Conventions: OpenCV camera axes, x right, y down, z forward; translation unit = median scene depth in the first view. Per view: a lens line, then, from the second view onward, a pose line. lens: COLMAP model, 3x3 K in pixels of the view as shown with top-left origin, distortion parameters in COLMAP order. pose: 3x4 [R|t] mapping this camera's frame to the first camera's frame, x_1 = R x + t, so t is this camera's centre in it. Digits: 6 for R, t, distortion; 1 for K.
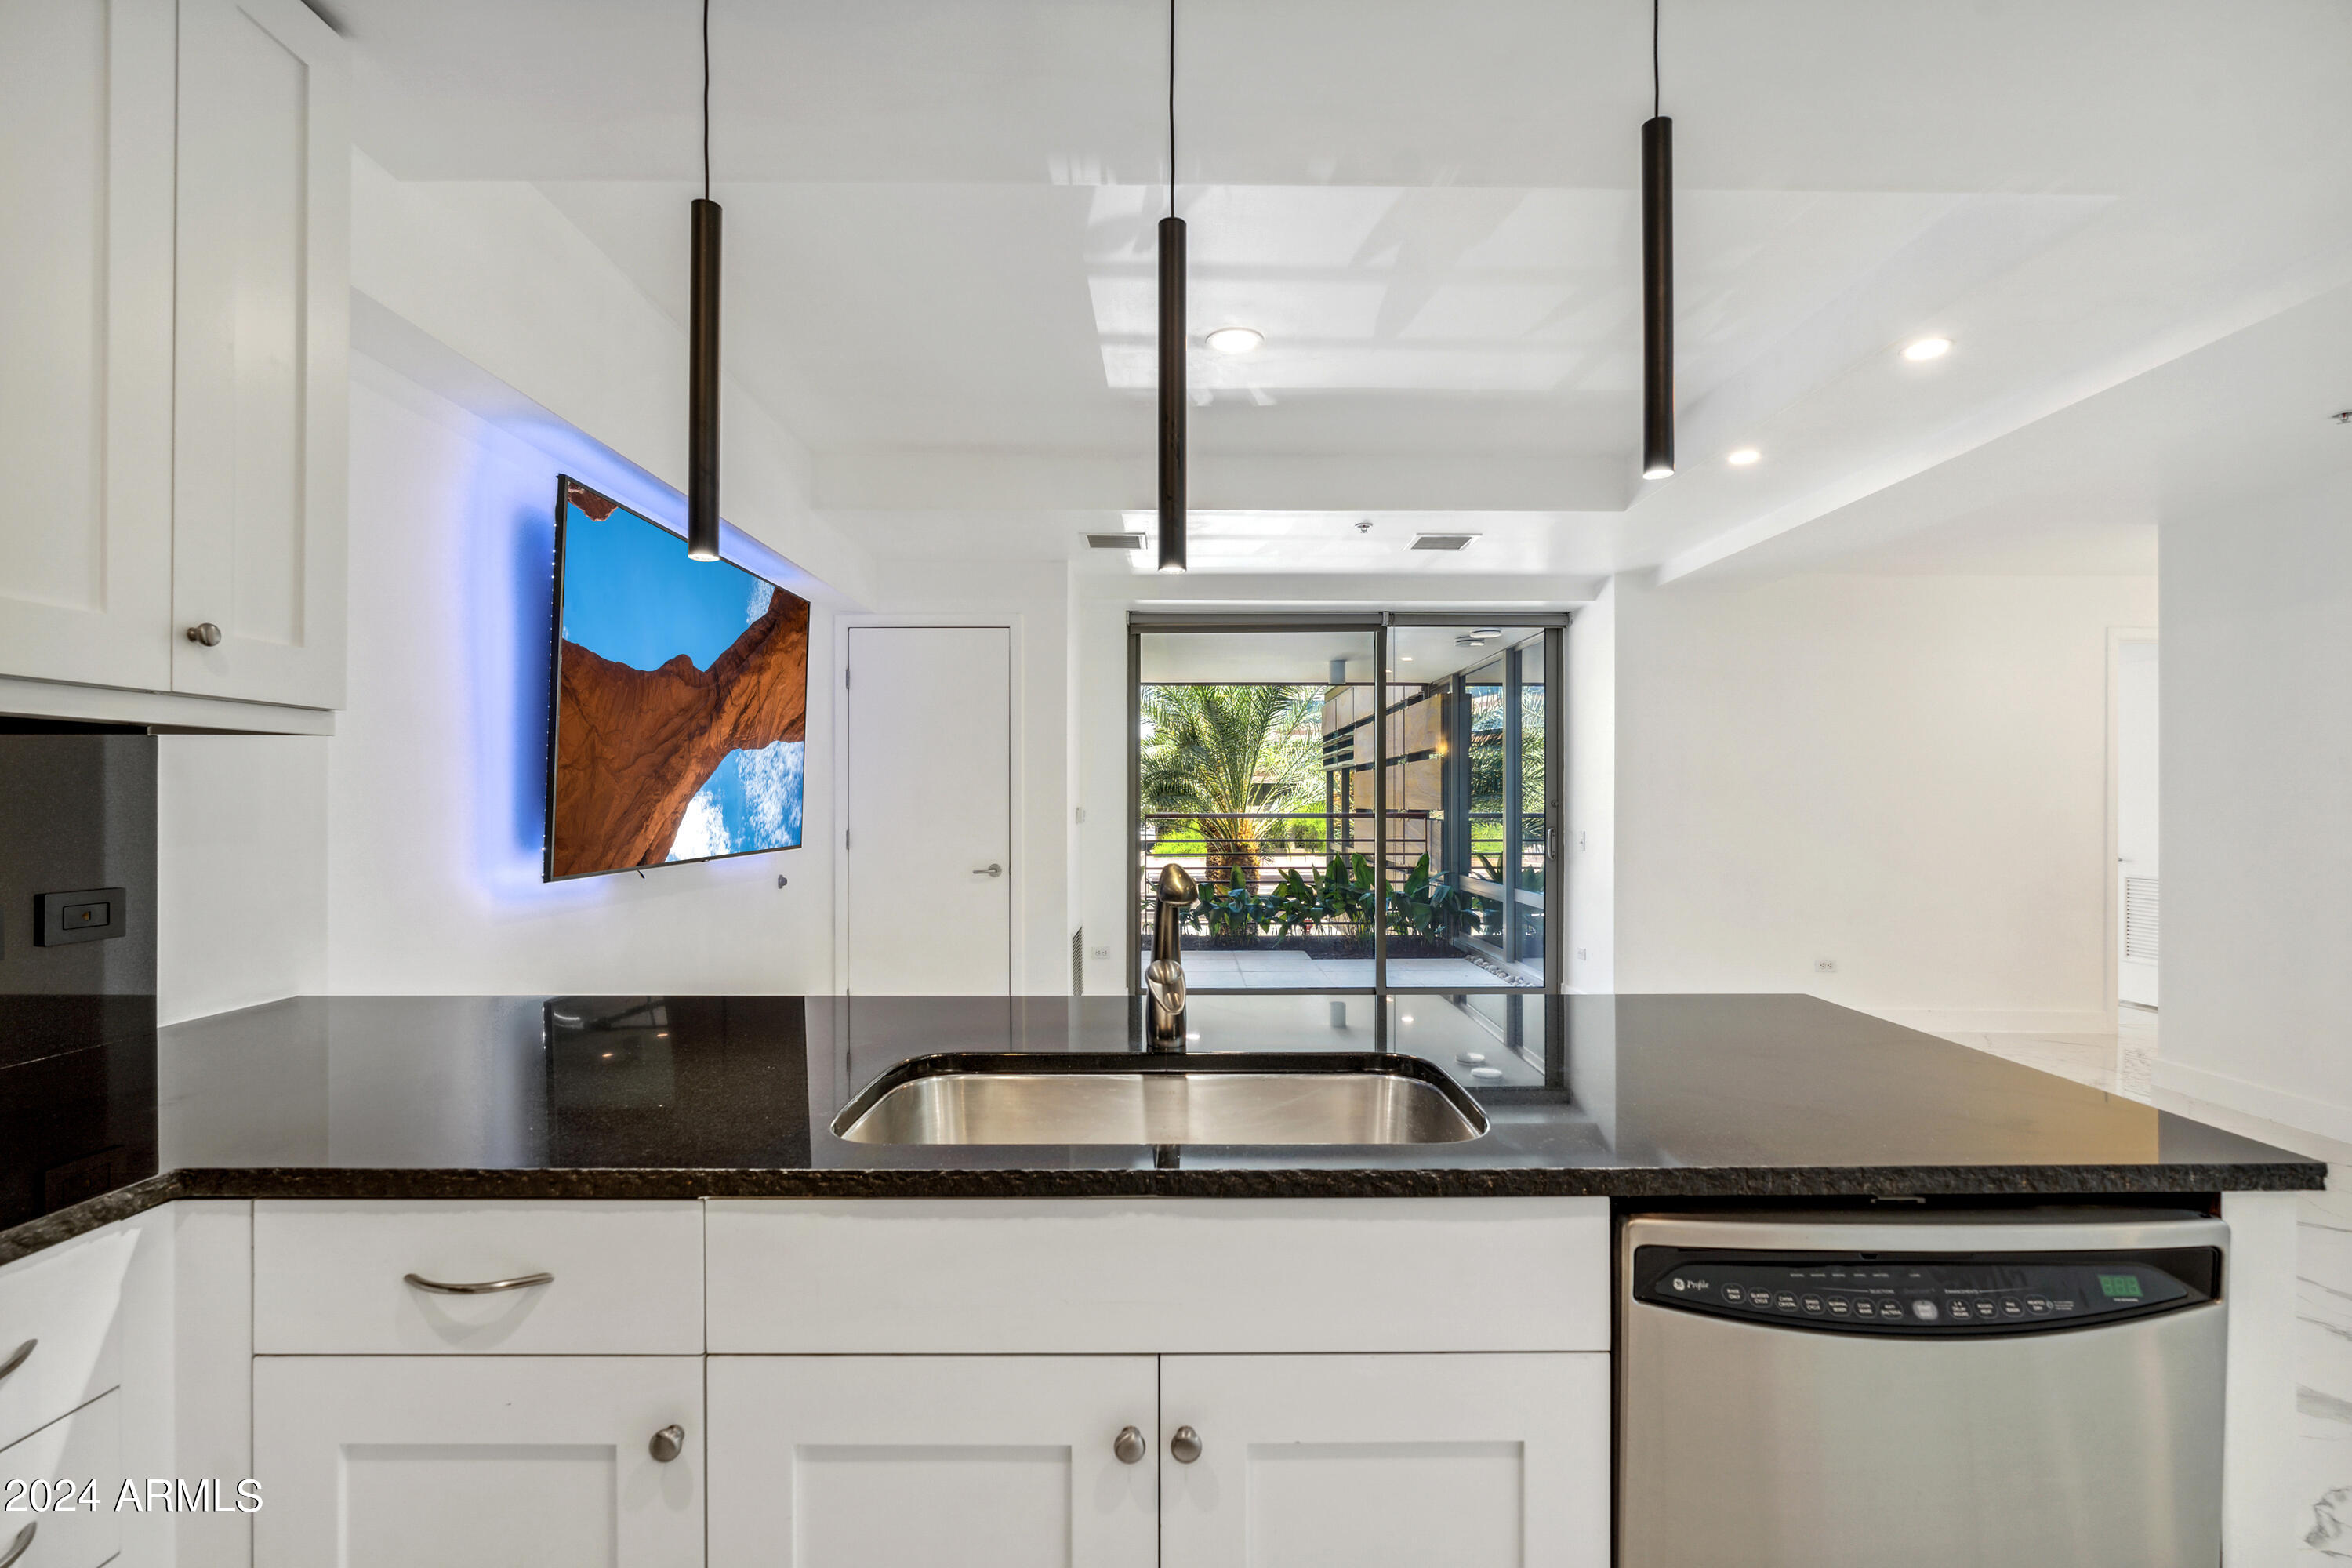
lens RADIAL K [[1077.8, 0, 1189.3], [0, 1077.8, 805.2], [0, 0, 1]] dist [-0.014231, 0.001243]
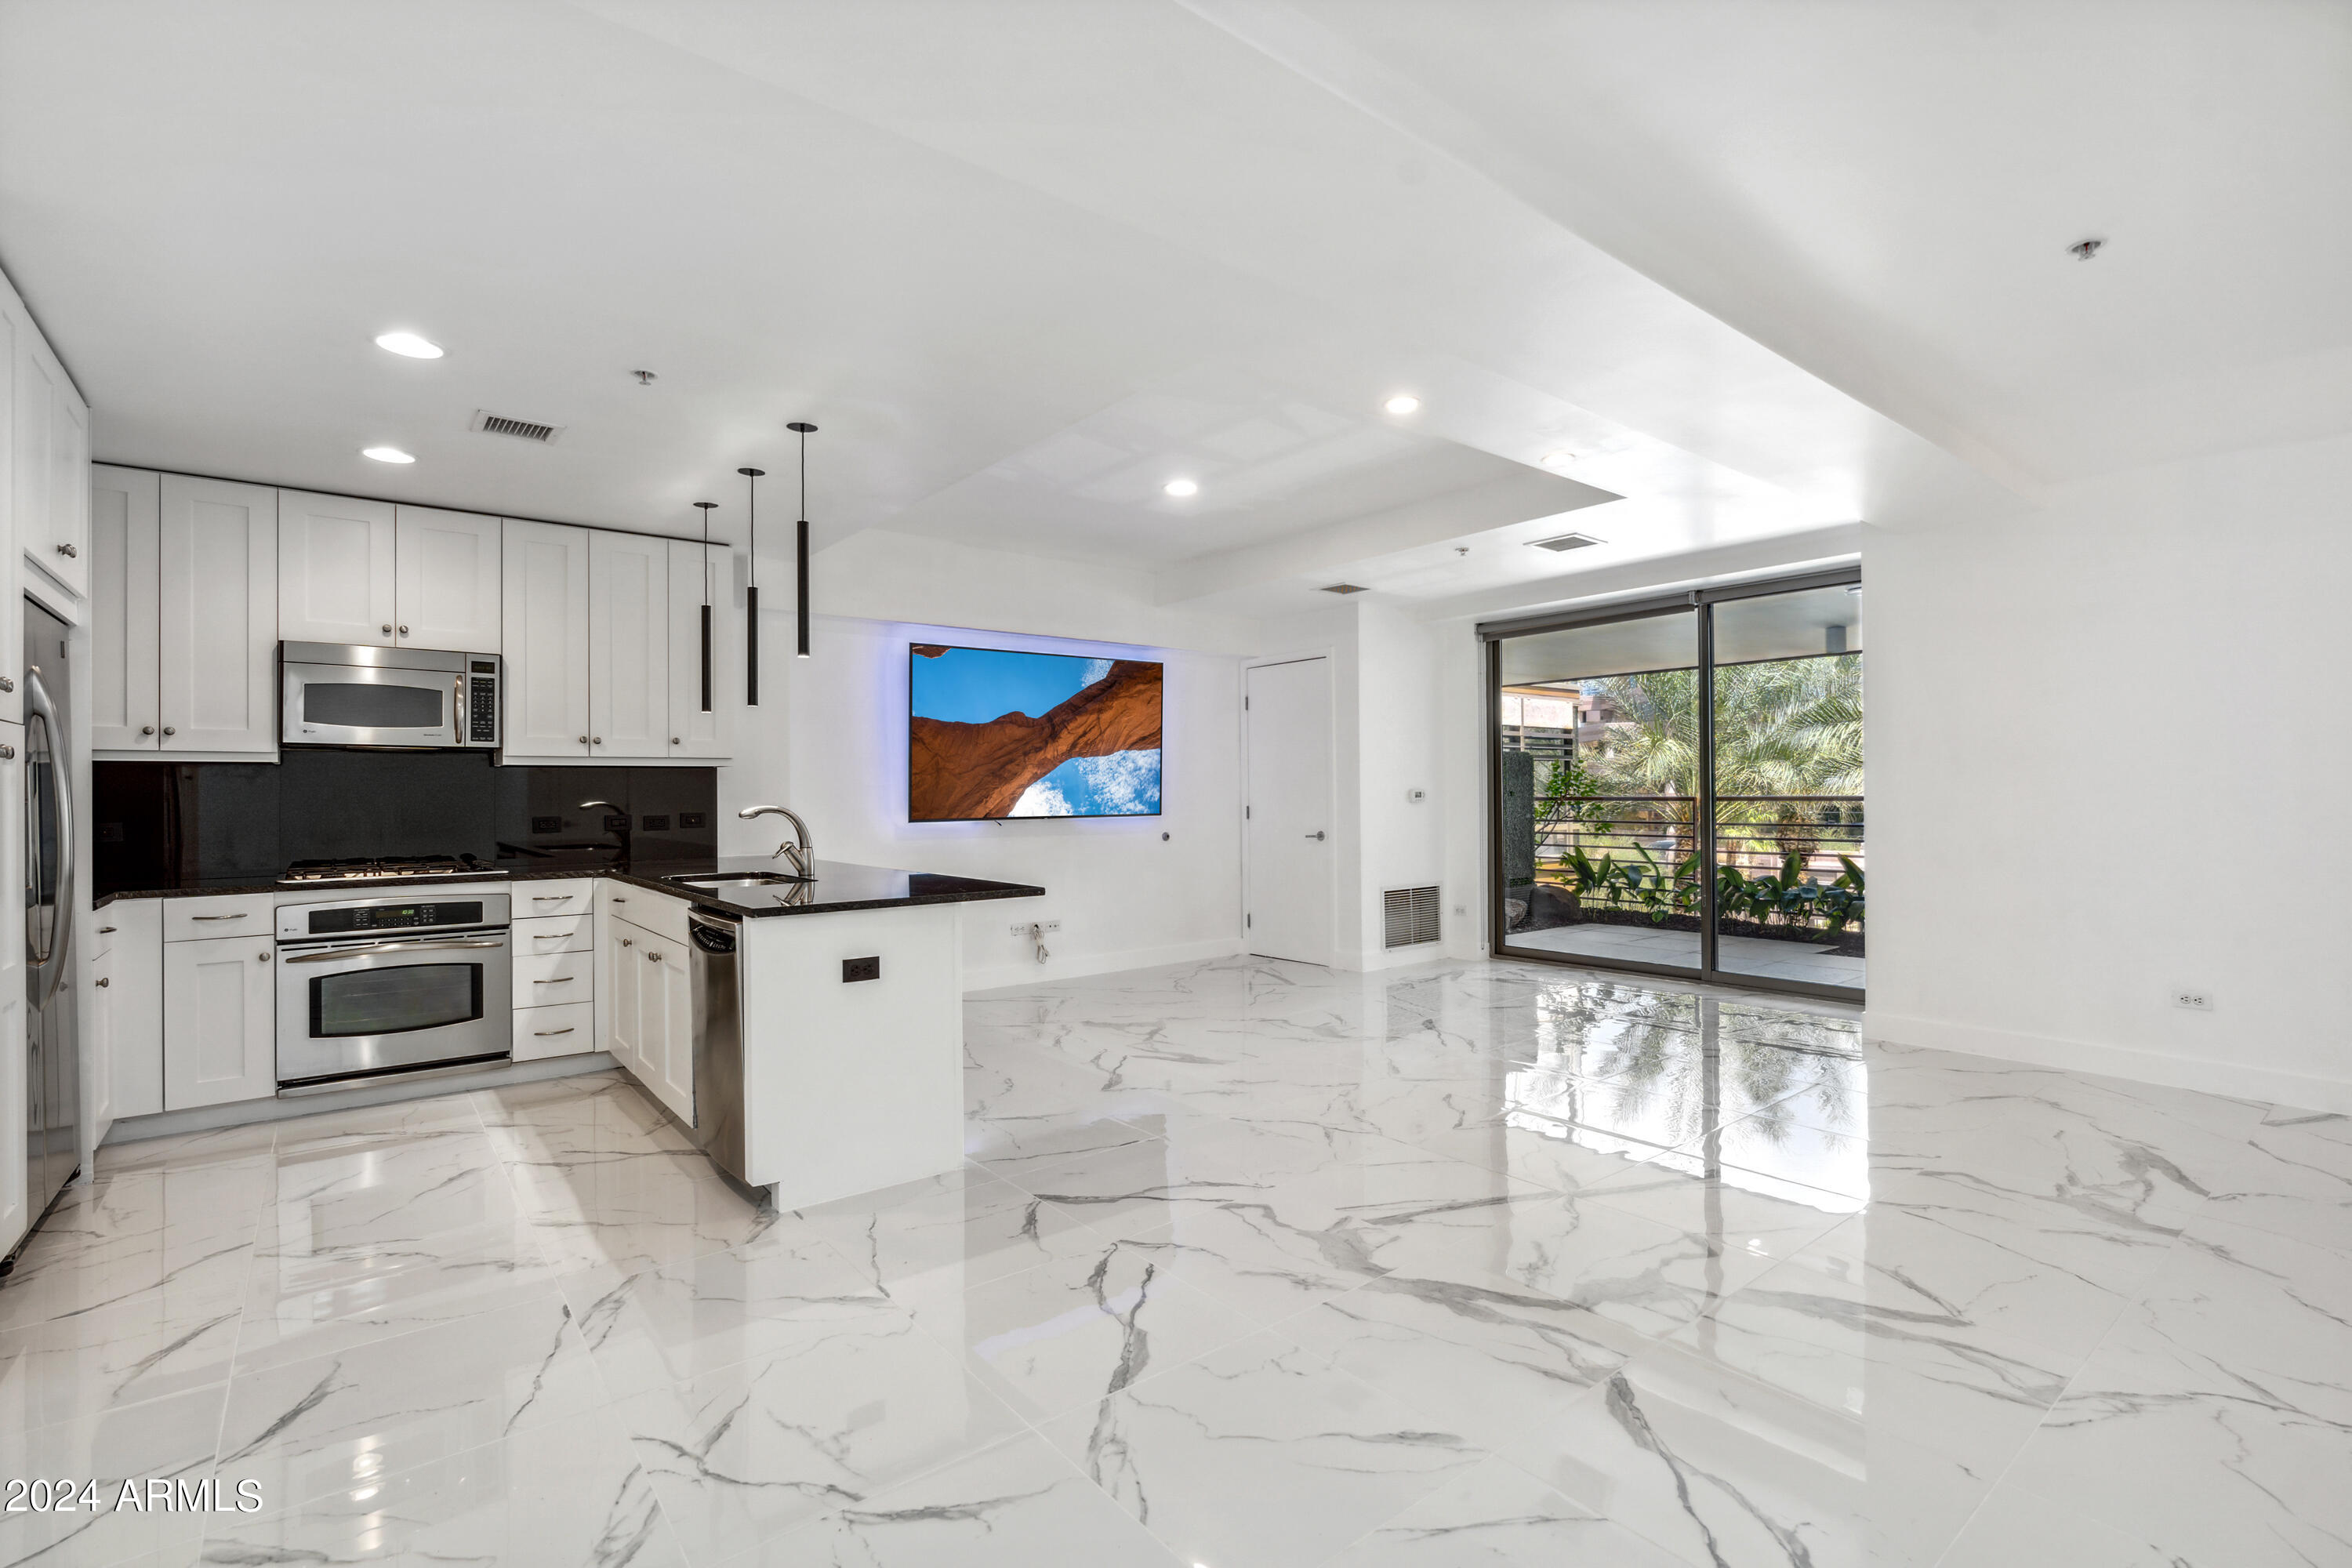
lens RADIAL K [[1077.8, 0, 1208.9], [0, 1077.8, 785.7], [0, 0, 1]] dist [-0.014231, 0.001243]
pose [[0.629175, -0.010566, -0.777192, 1.342609], [0.005400, 0.999943, -0.009223, 0.014989], [0.777245, 0.001606, 0.629196, 0.053630]]
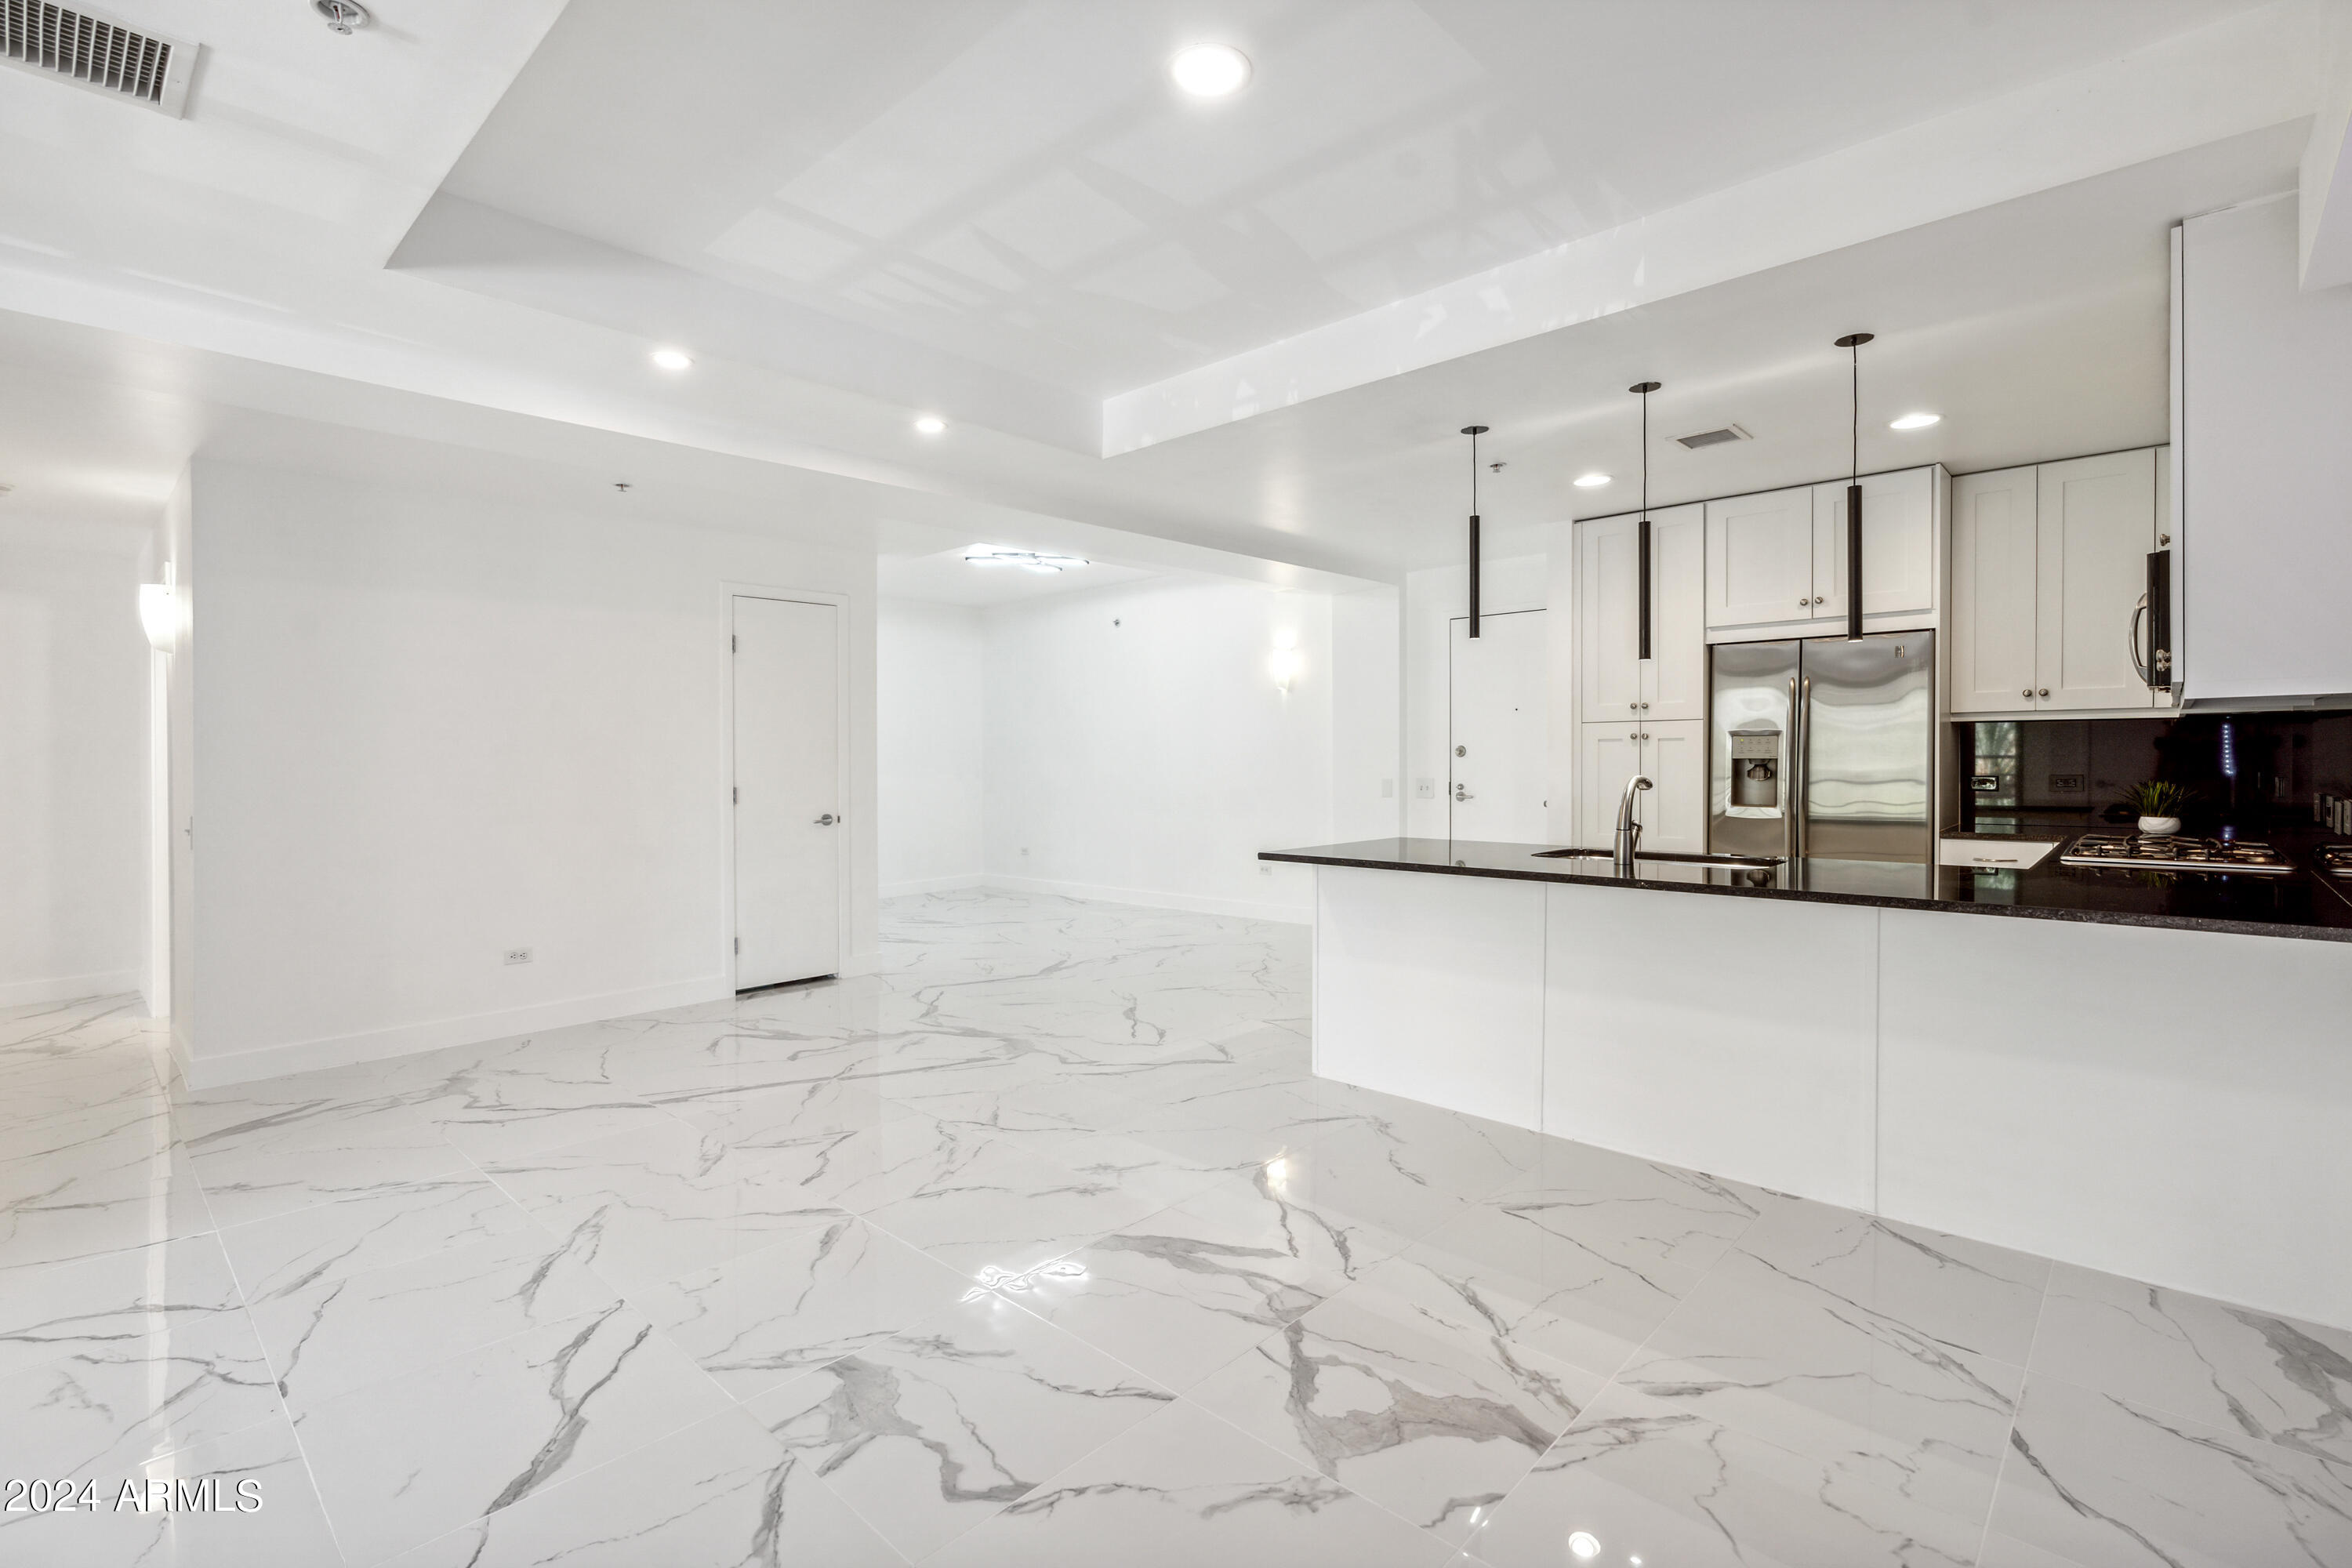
lens RADIAL K [[1077.8, 0, 1197.1], [0, 1077.8, 732.6], [0, 0, 1]] dist [-0.014231, 0.001243]
pose [[-0.728498, 0.023104, 0.684658, -0.439370], [0.014359, 0.999727, -0.018457, -0.006037], [-0.684897, -0.003615, -0.728631, 1.577242]]
